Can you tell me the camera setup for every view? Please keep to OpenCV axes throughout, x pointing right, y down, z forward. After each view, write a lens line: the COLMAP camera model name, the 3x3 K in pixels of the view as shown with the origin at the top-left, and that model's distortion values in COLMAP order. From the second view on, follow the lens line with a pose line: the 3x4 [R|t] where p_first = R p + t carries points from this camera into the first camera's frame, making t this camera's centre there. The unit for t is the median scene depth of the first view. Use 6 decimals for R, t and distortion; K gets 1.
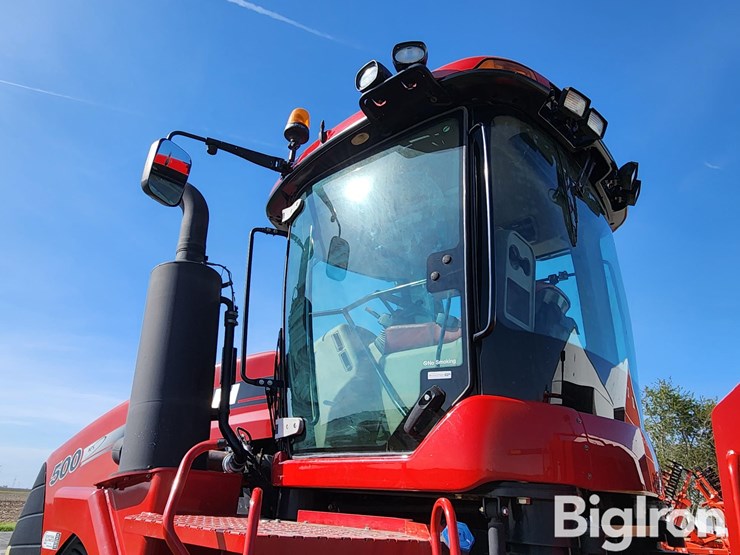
lens RADIAL K [[507.2, 0, 370.0], [0, 507.2, 277.5], [0, 0, 1]] dist [-0.003094, -0.002407]
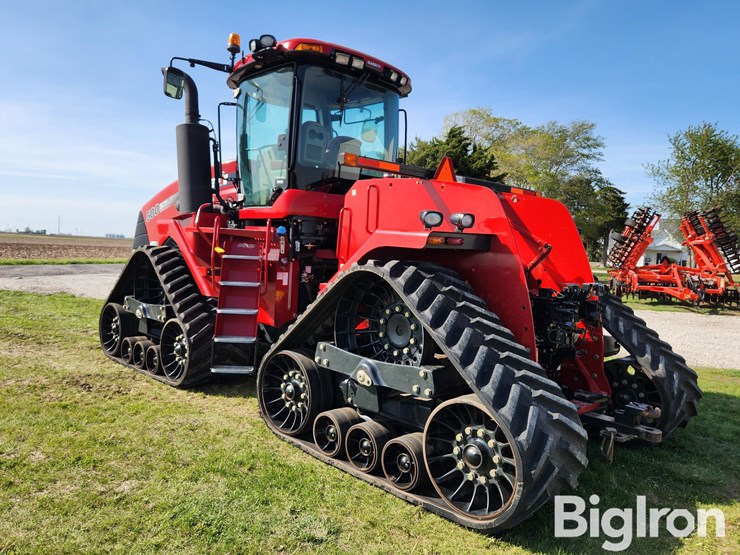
lens RADIAL K [[579.1, 0, 370.0], [0, 579.1, 277.5], [0, 0, 1]] dist [0.078404, -0.000963]
pose [[0.994385, 0.007754, -0.105540, 0.683238], [0.040275, 0.894532, 0.445187, -0.532351], [0.097861, -0.446937, 0.889196, -1.480254]]
